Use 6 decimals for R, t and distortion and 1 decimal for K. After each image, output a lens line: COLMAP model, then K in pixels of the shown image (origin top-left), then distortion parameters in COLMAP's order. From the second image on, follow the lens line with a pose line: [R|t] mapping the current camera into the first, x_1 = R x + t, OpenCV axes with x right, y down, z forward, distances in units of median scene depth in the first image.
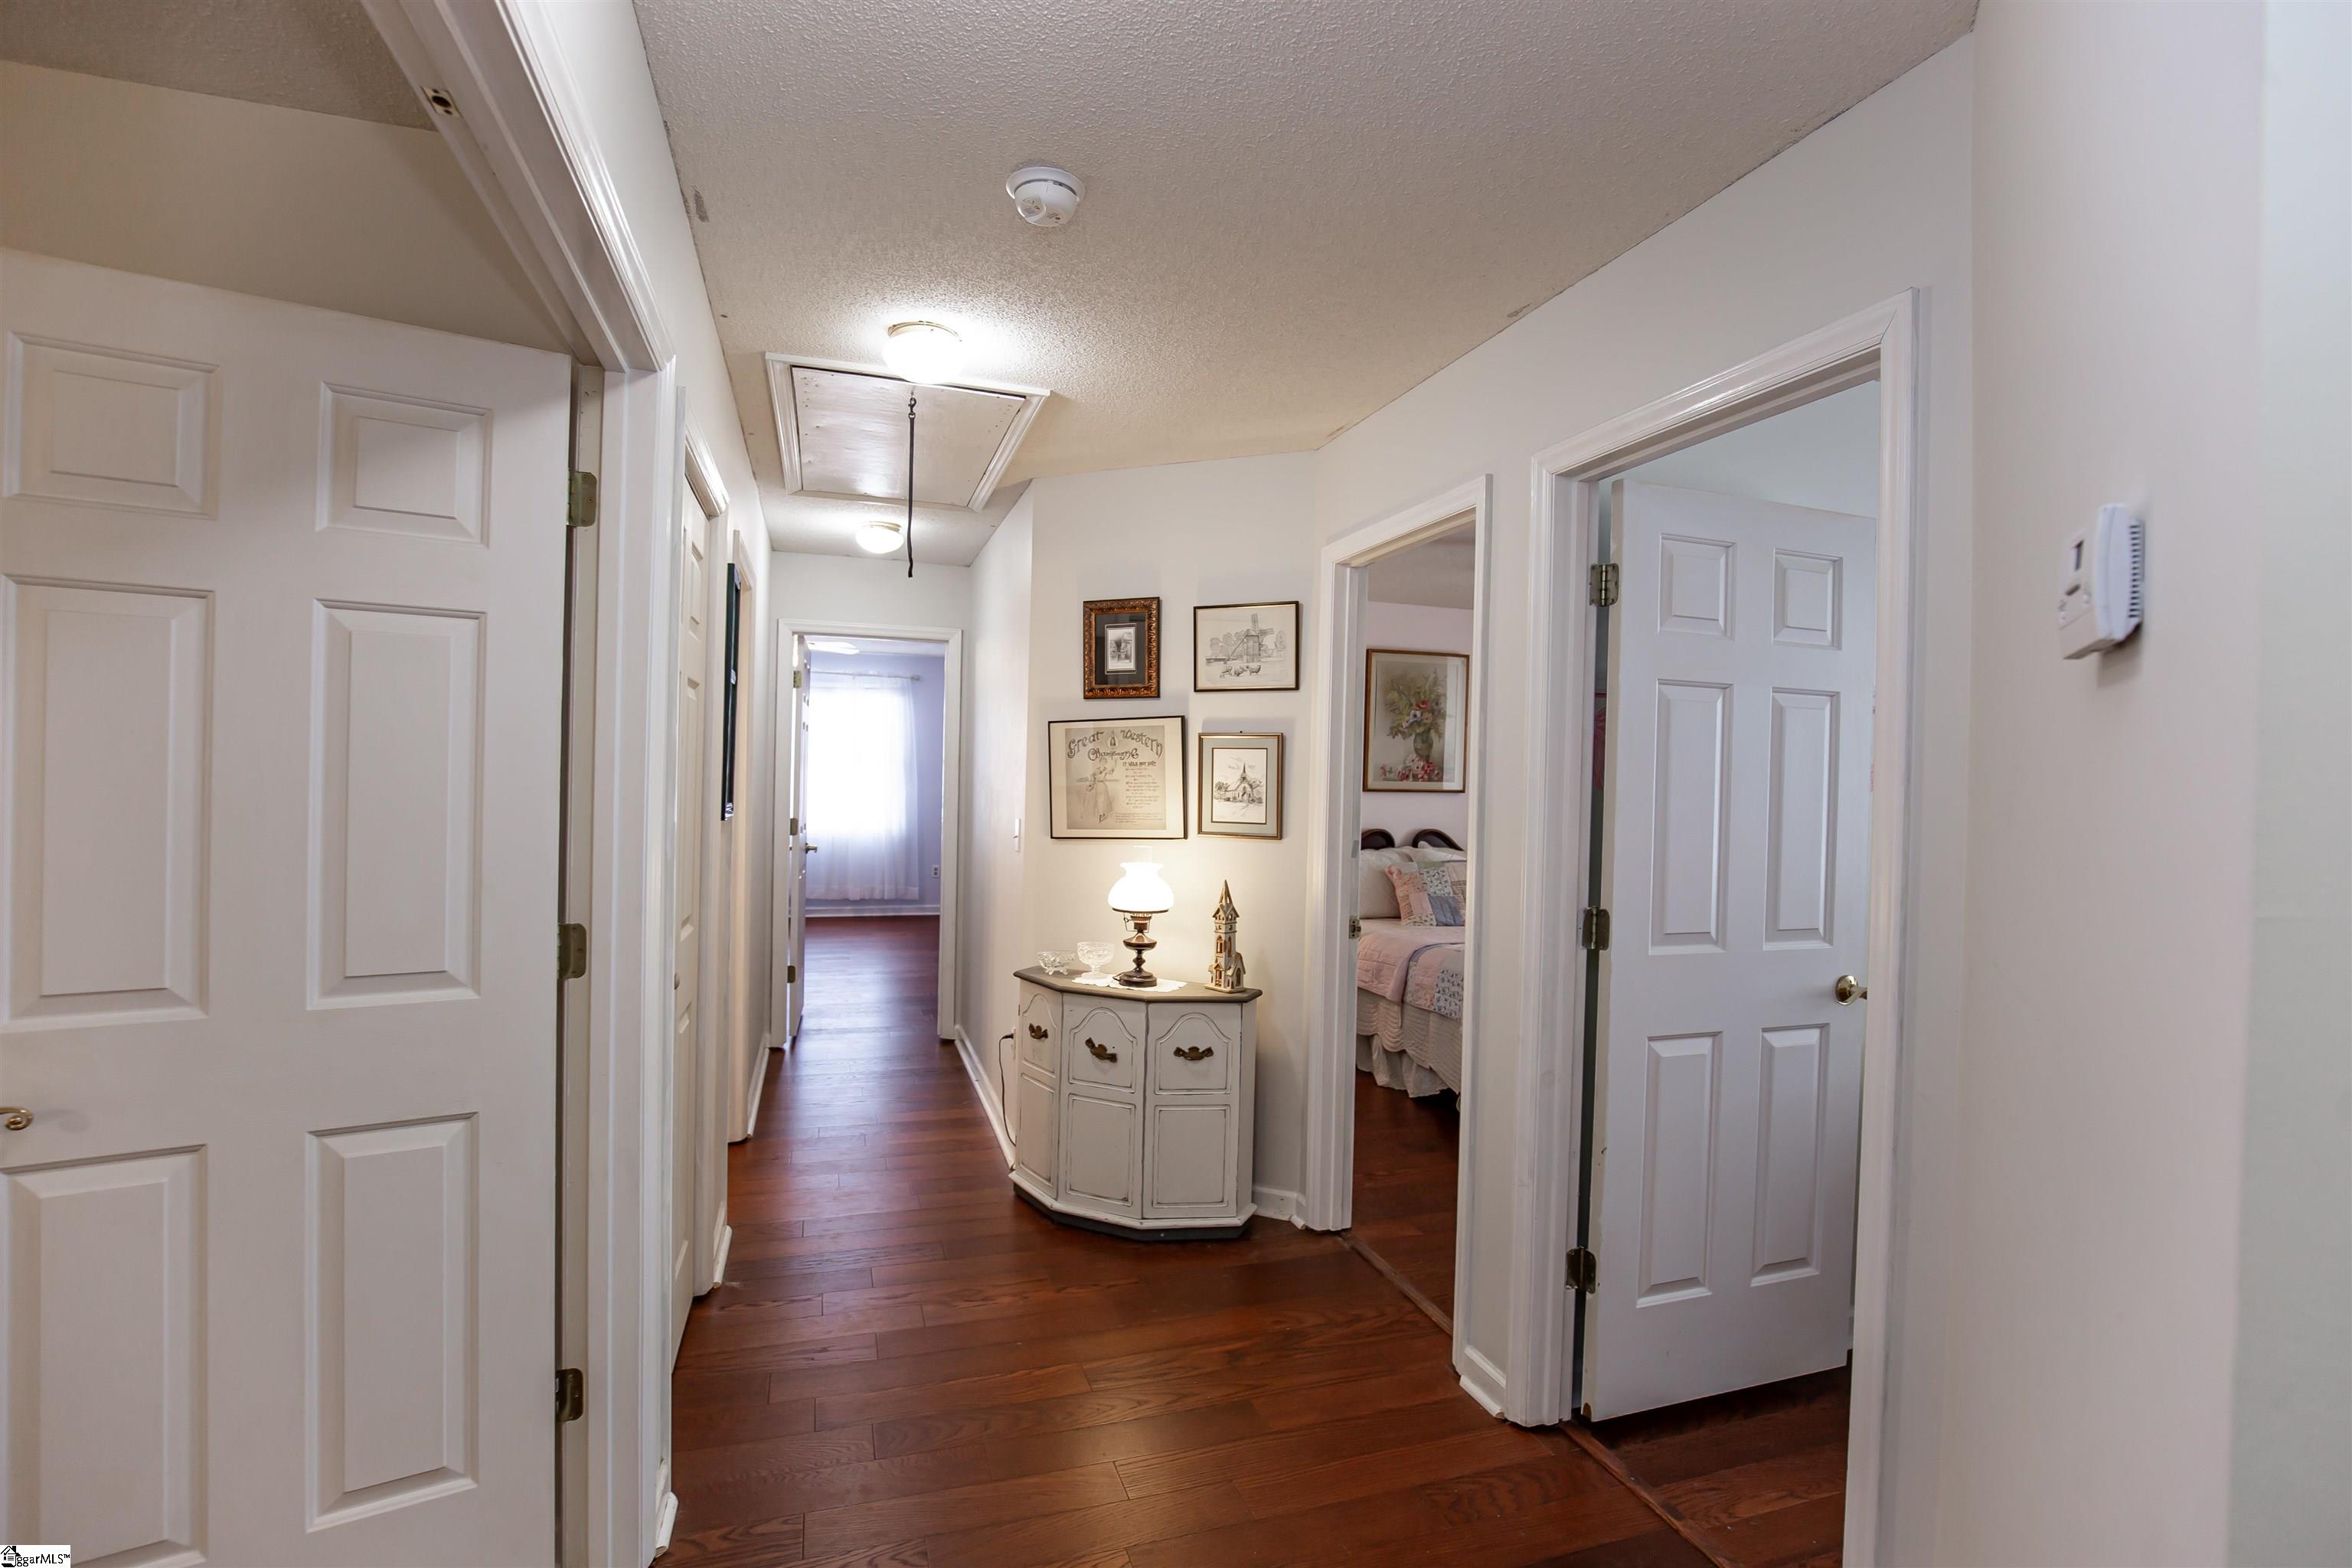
lens RADIAL K [[1093.7, 0, 1176.0], [0, 1093.7, 784.0], [0, 0, 1]] dist [-0.032473, 0.000123]
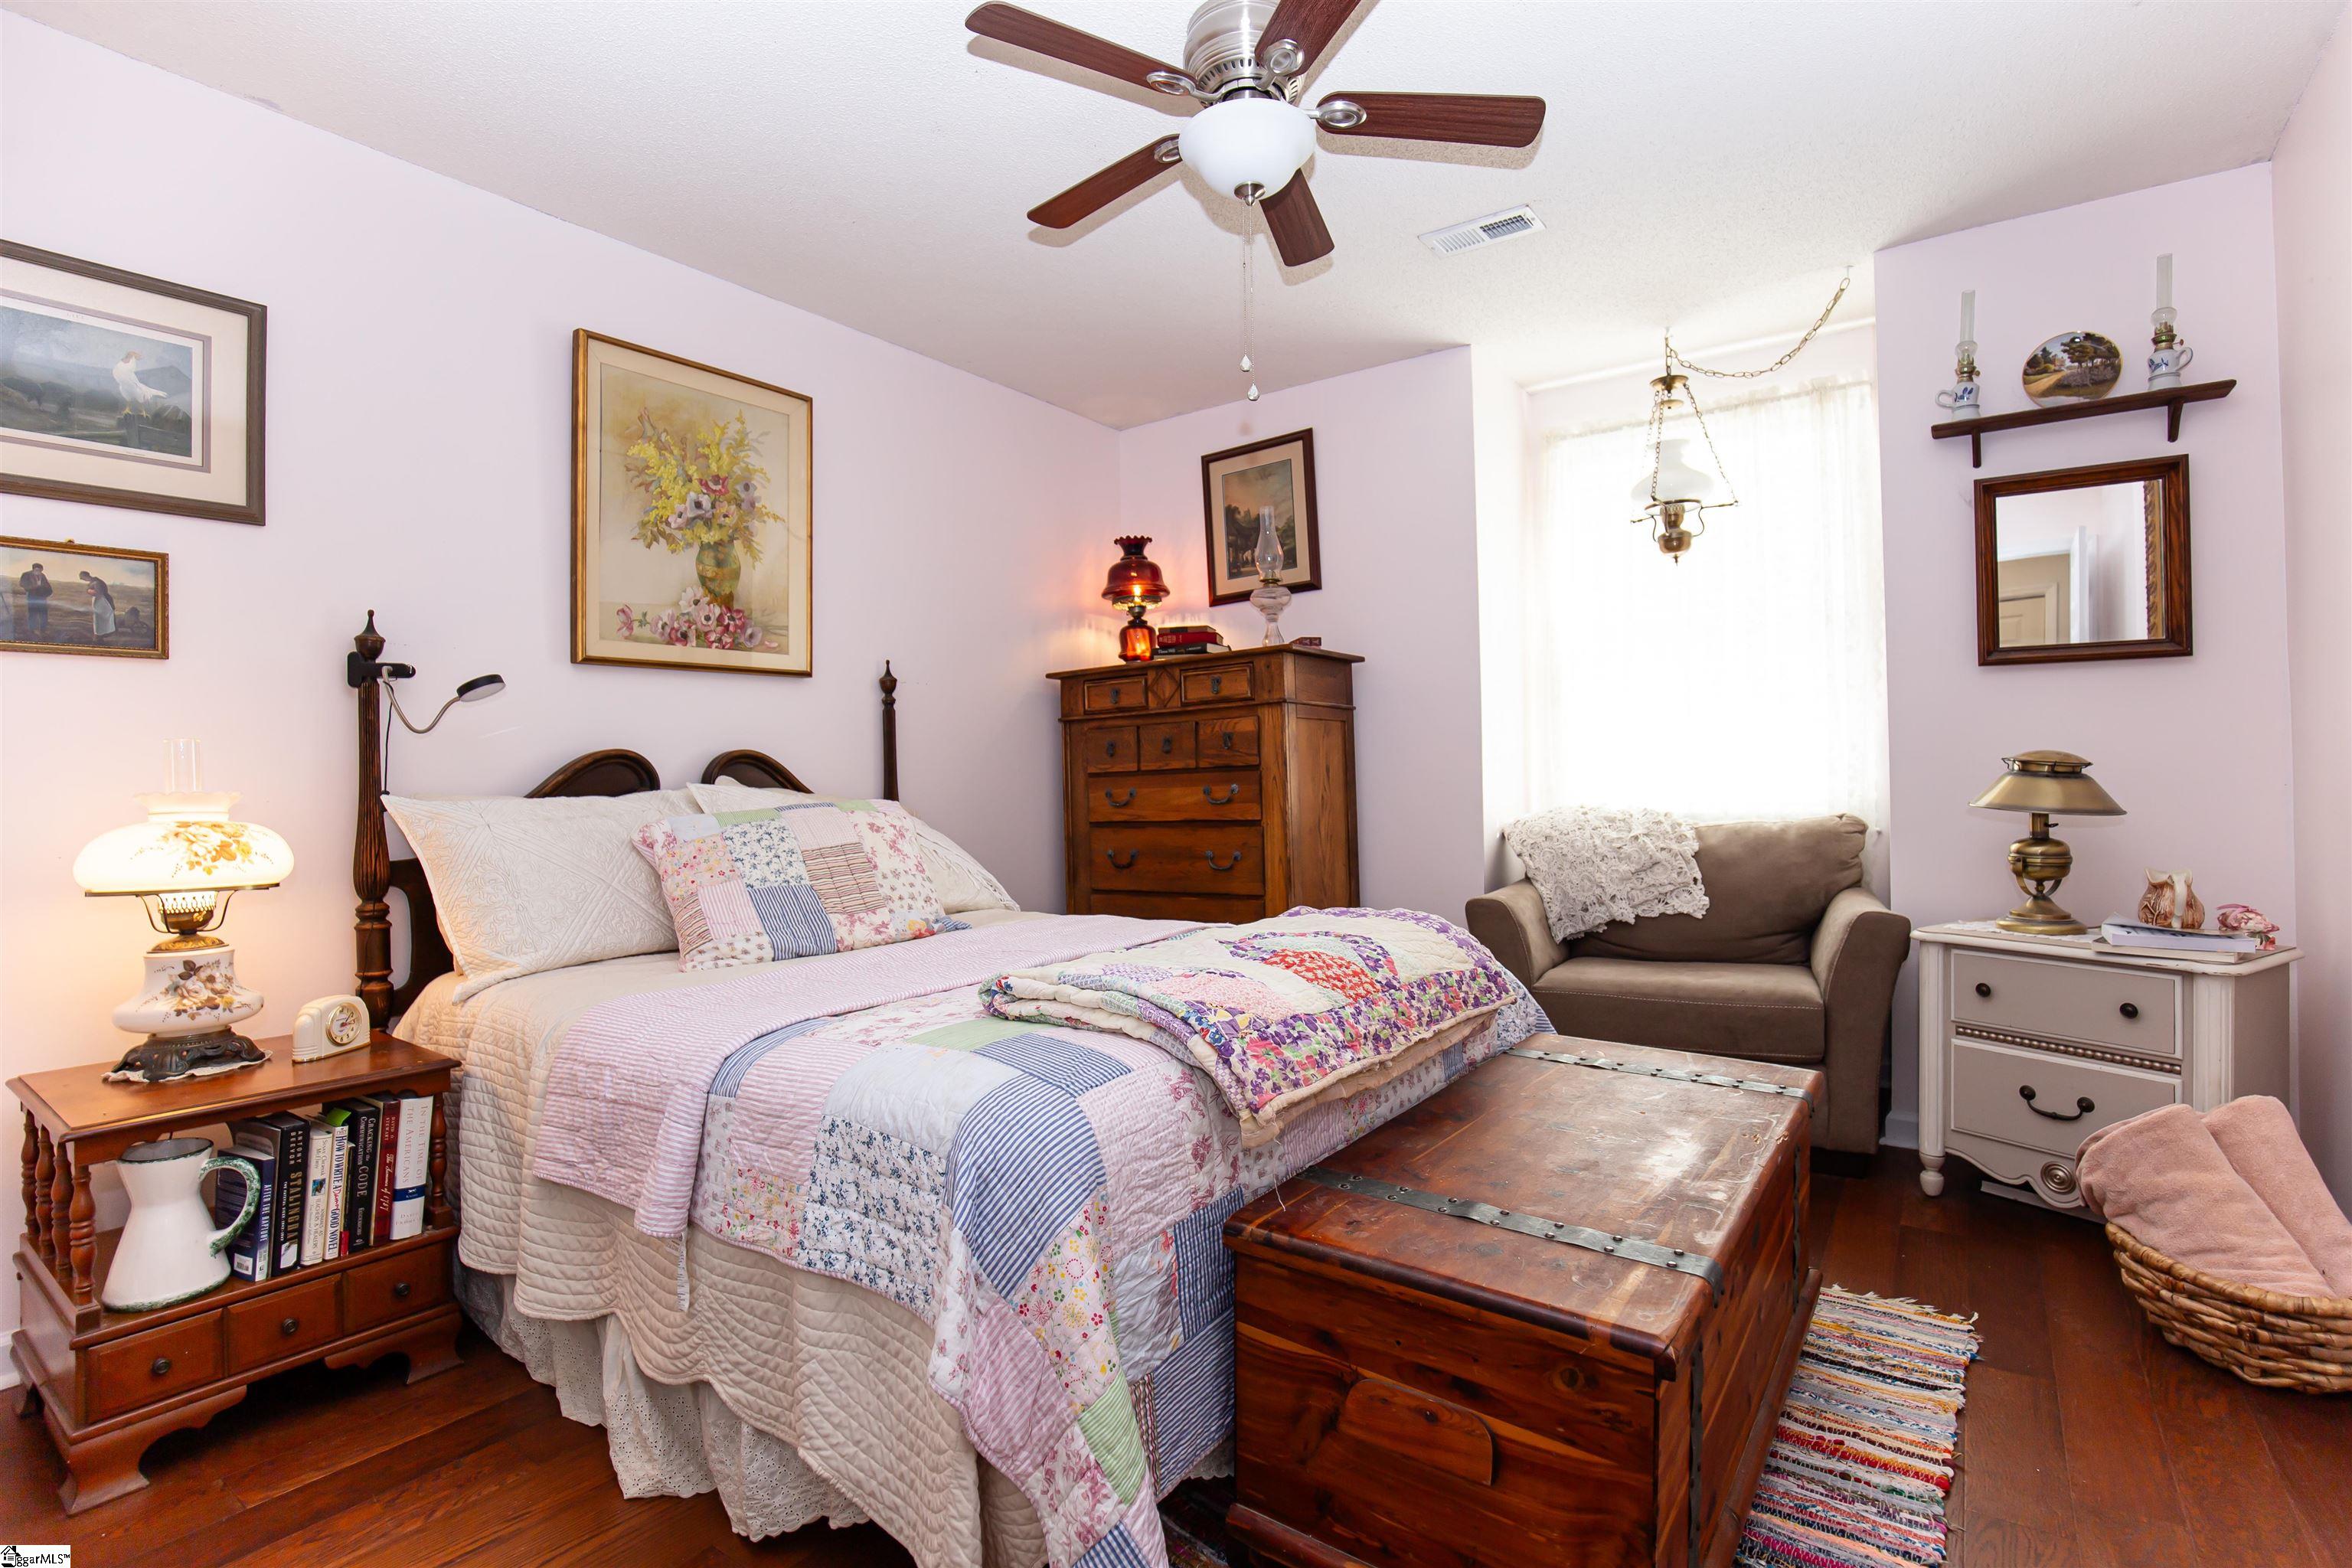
lens RADIAL K [[1093.7, 0, 1176.0], [0, 1093.7, 784.0], [0, 0, 1]] dist [-0.032473, 0.000123]
pose [[0.811007, -0.034854, 0.583997, 0.113354], [0.042873, 0.999081, 0.000088, 0.063262], [-0.583463, 0.024966, 0.811756, 0.522371]]
